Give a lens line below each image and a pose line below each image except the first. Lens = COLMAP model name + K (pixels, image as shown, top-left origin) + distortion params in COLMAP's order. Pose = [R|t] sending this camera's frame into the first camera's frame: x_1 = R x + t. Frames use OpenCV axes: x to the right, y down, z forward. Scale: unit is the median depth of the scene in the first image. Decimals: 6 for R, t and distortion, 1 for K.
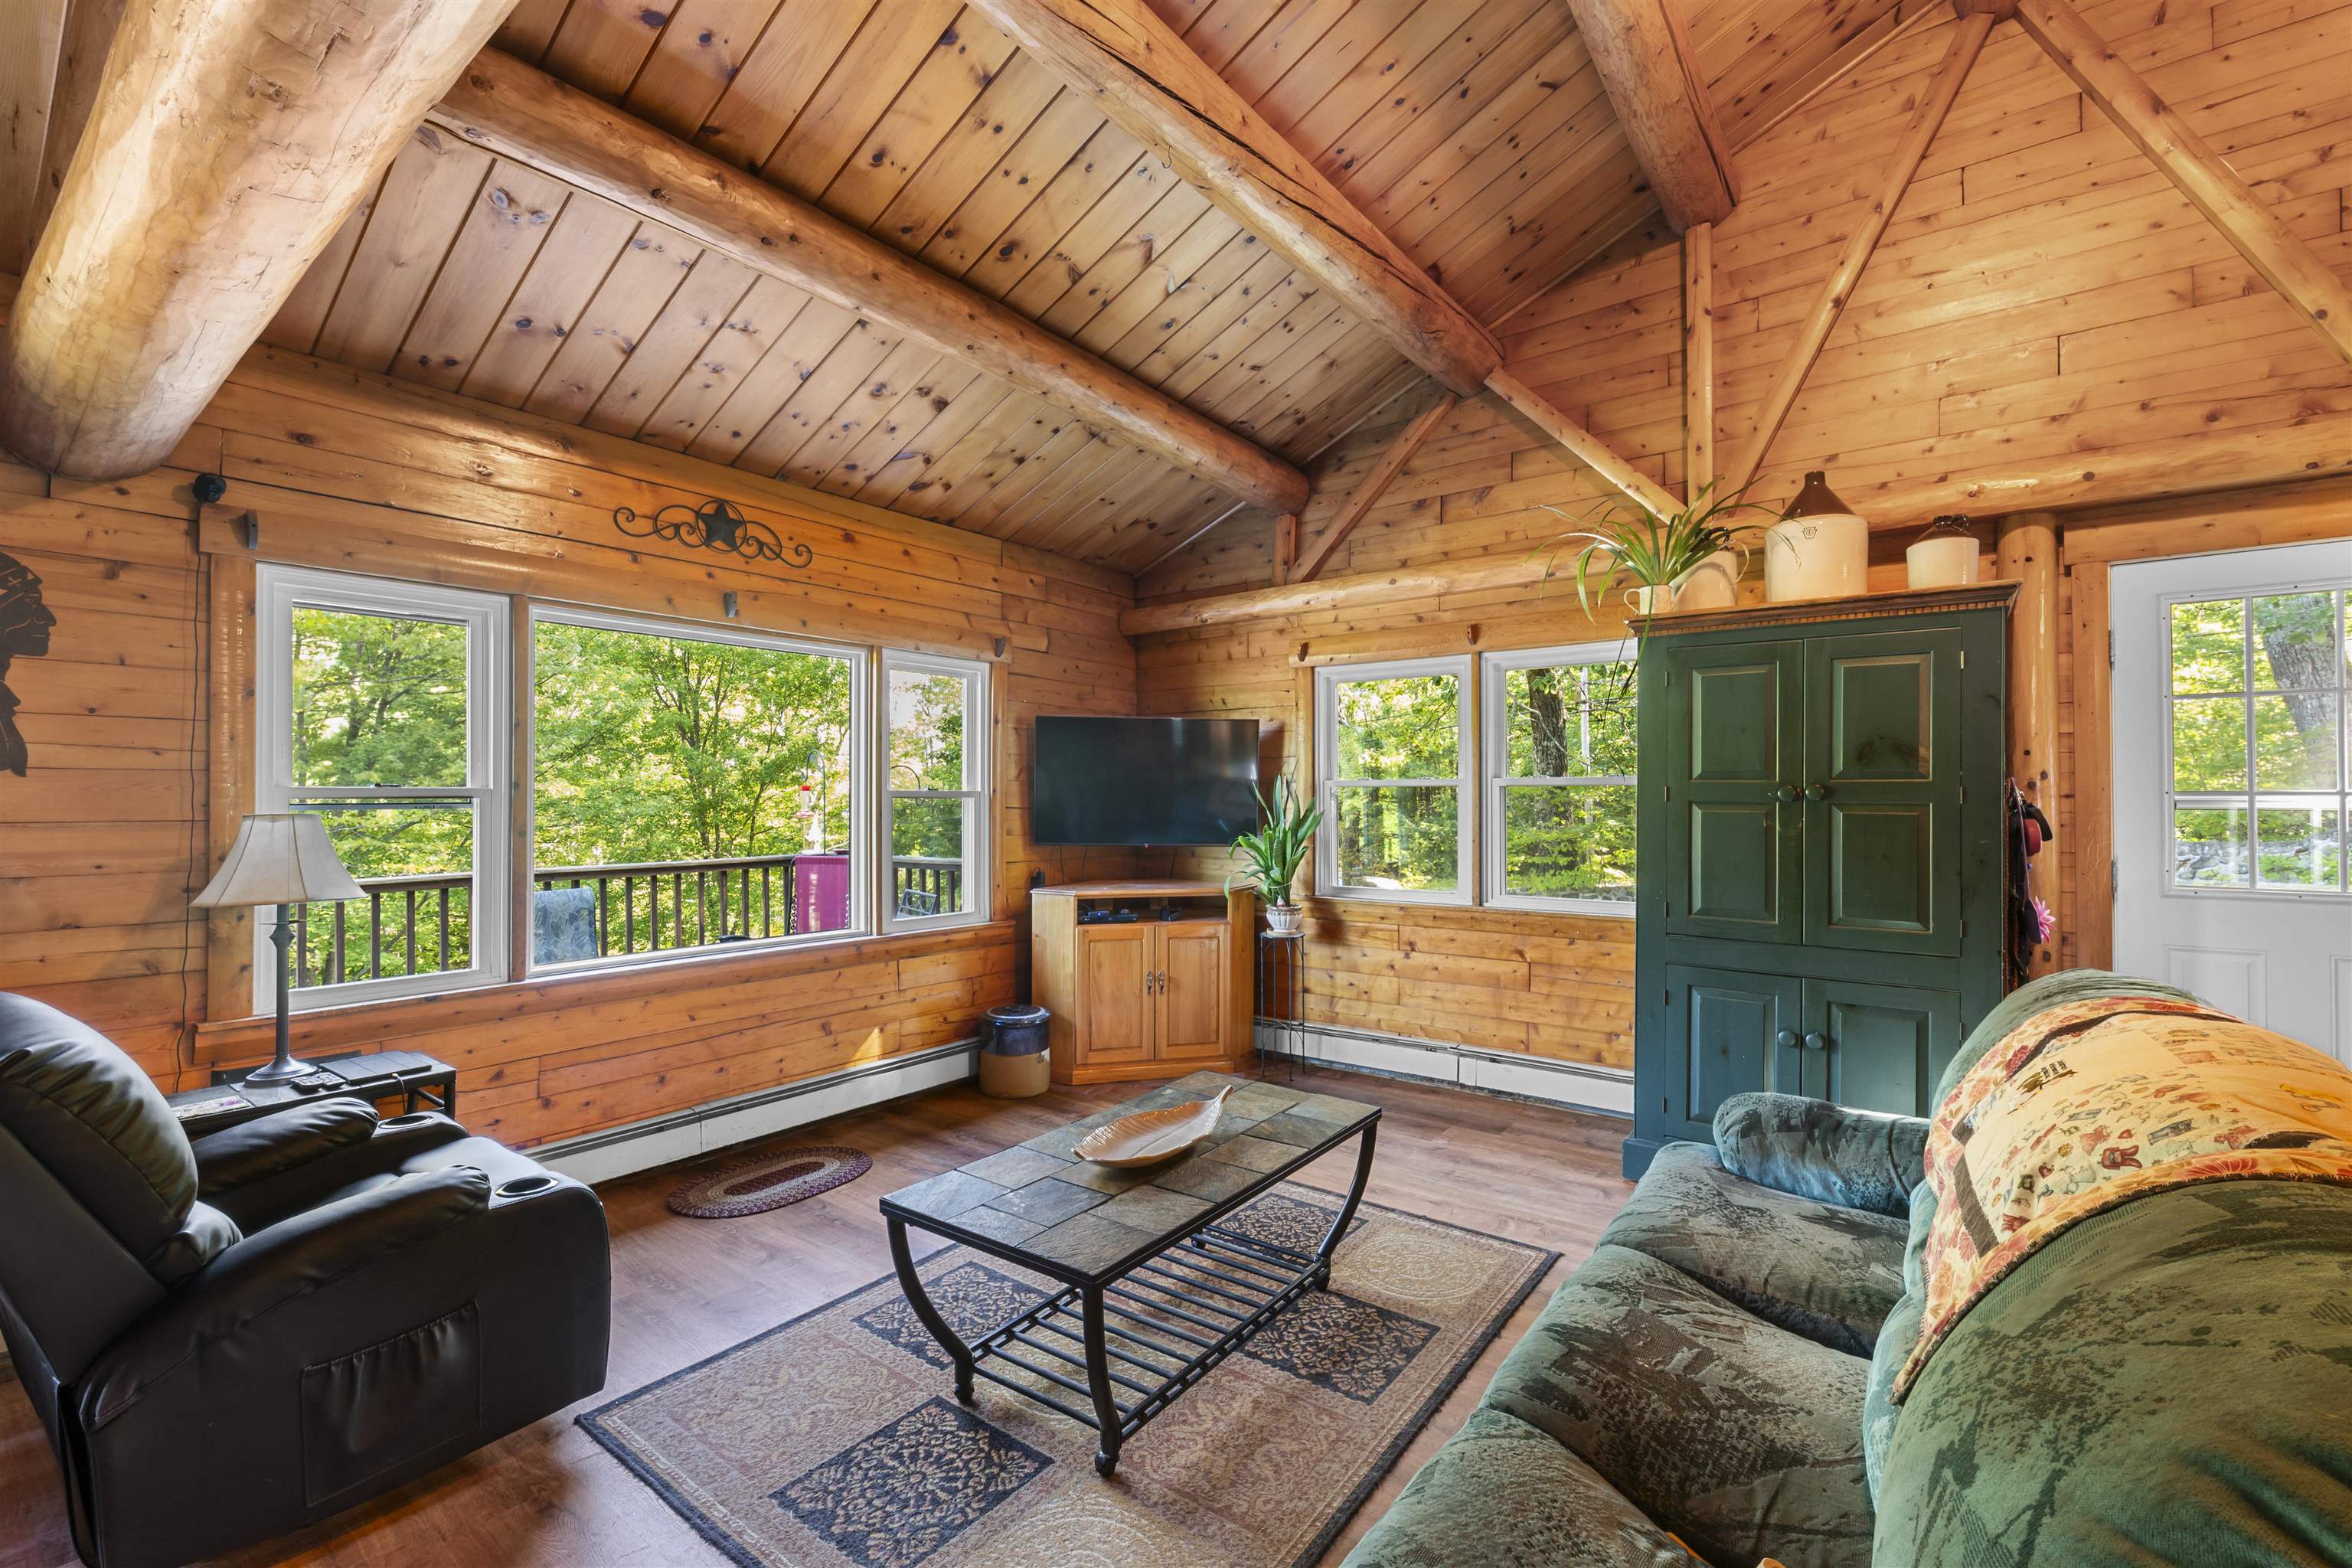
lens RADIAL K [[1004.6, 0, 1203.2], [0, 1004.6, 789.6], [0, 0, 1]] dist [-0.000325, -0.000194]
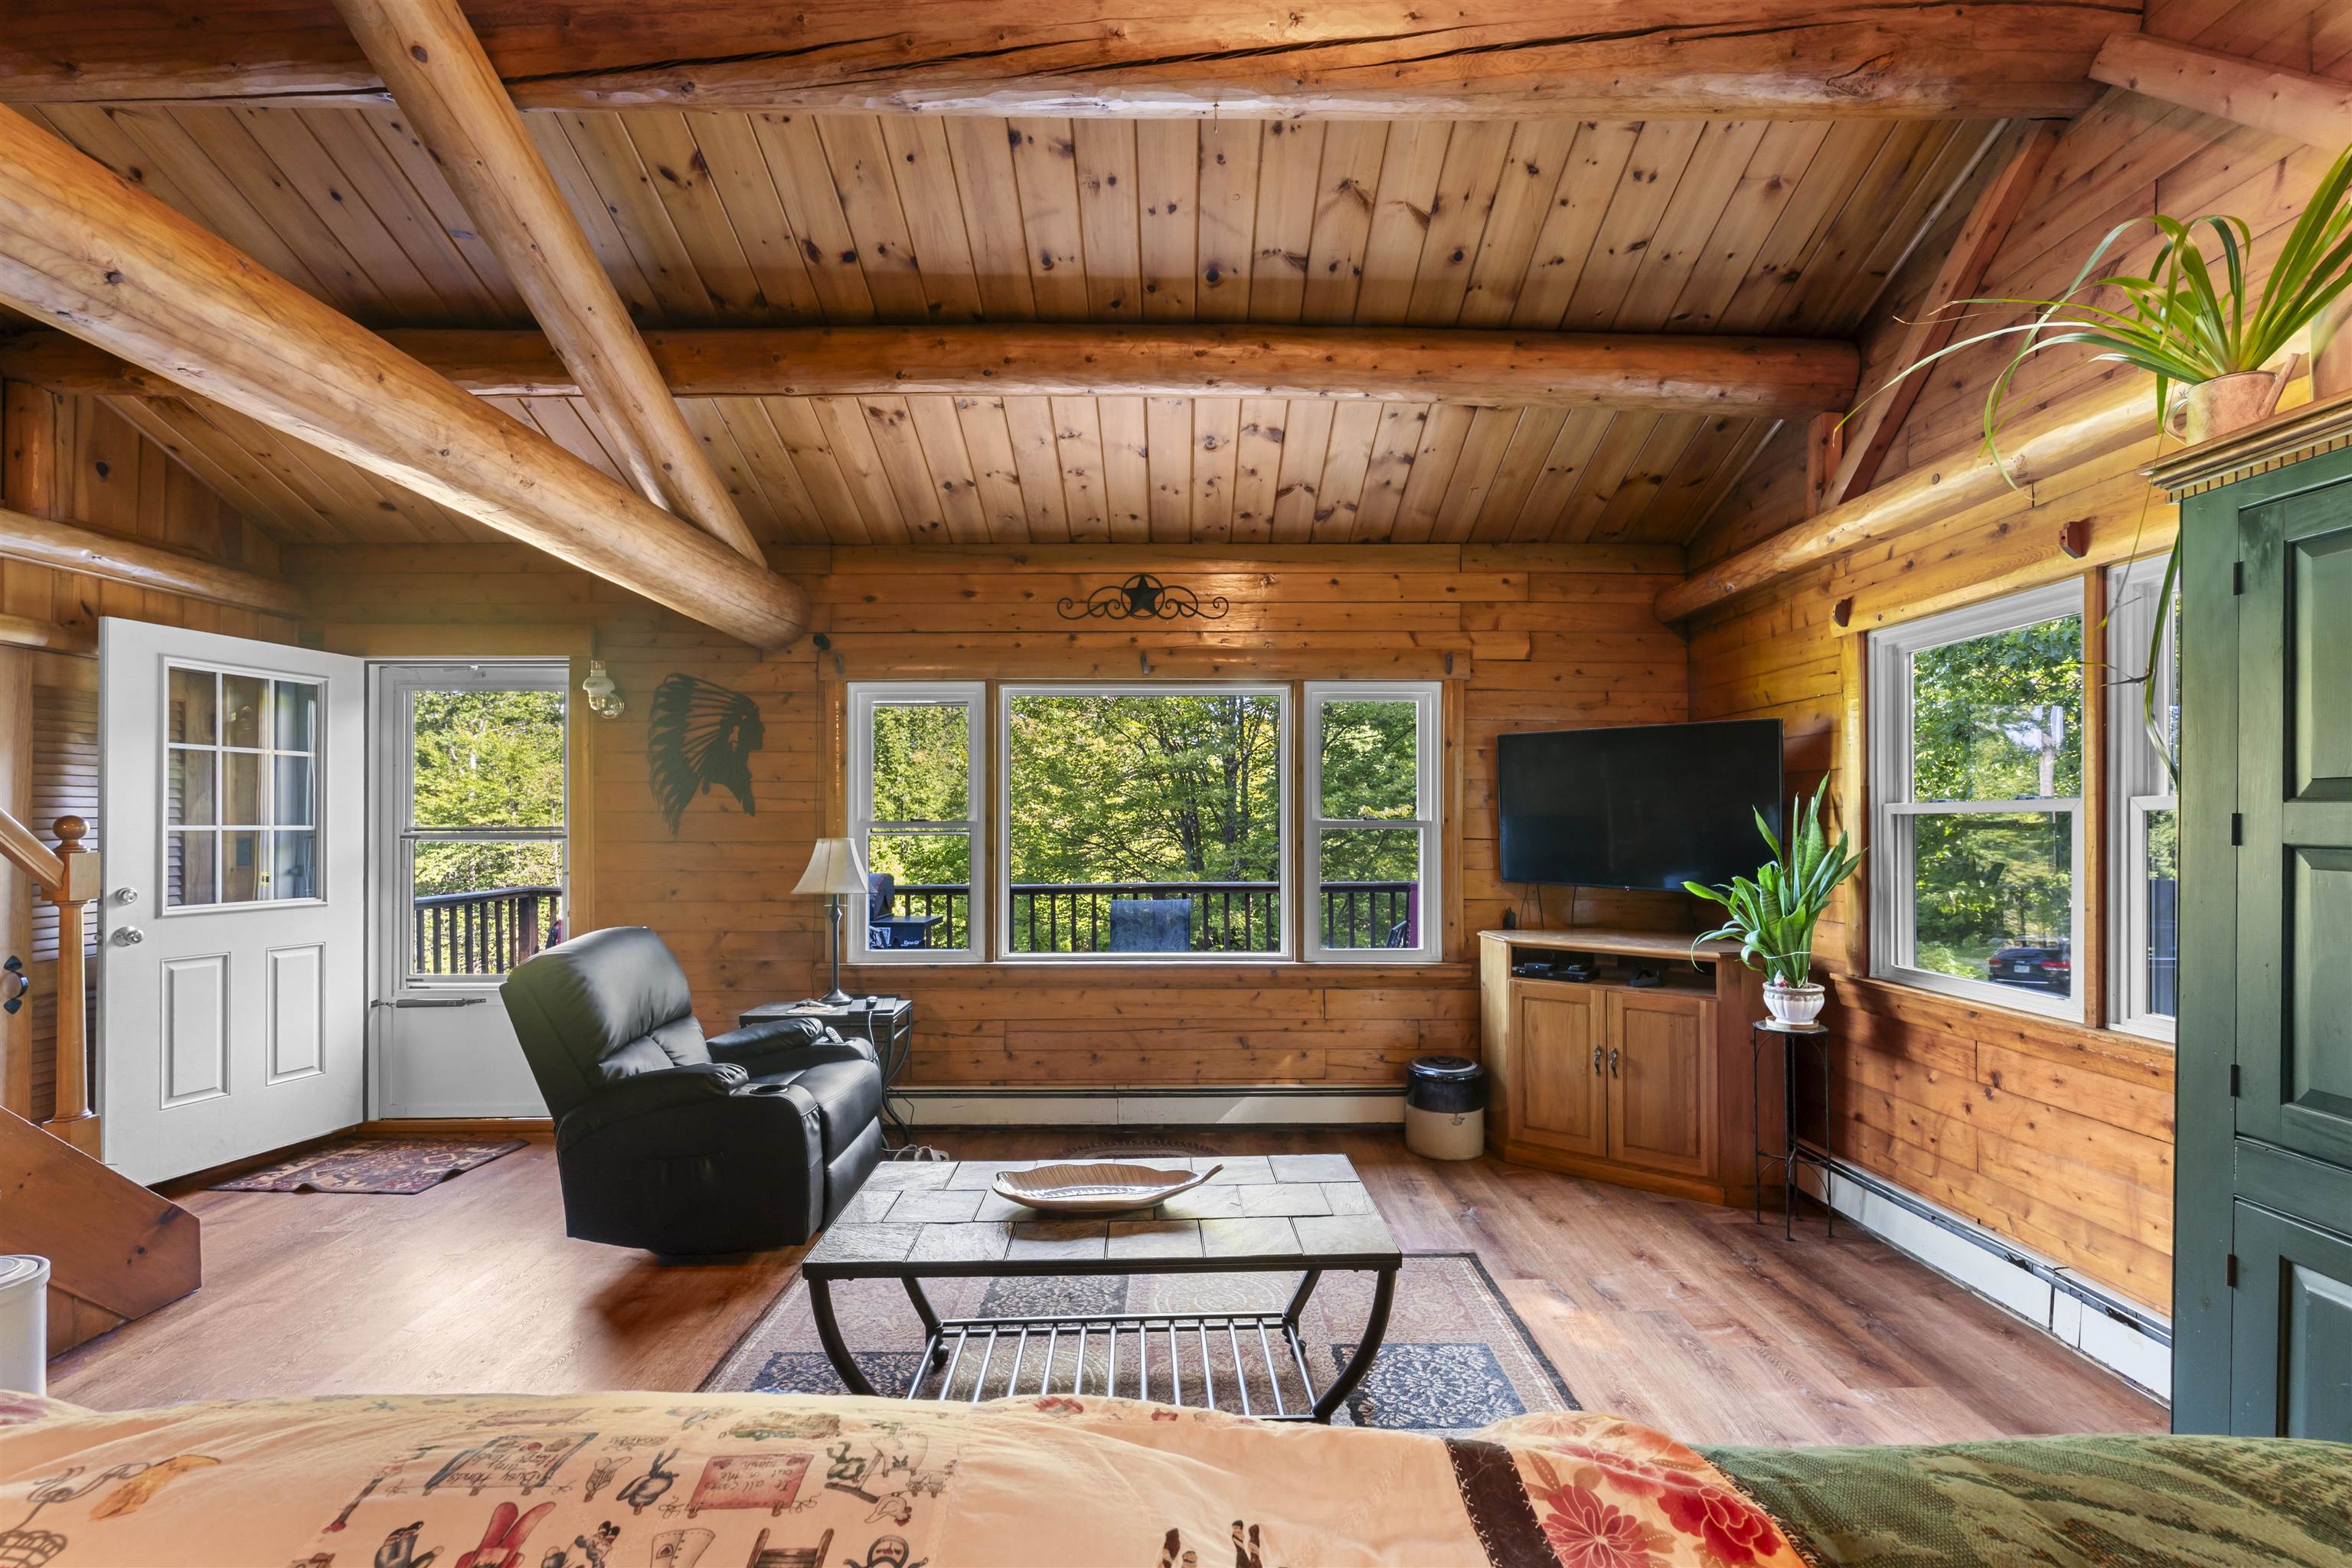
lens RADIAL K [[1024.1, 0, 1167.7], [0, 1024.1, 823.6], [0, 0, 1]] dist [0.000691, -0.000512]
pose [[0.605693, 0.000445, -0.795698, 0.421043], [0.006192, 0.999967, 0.005273, -0.002737], [0.795674, -0.008121, 0.605670, 0.255911]]
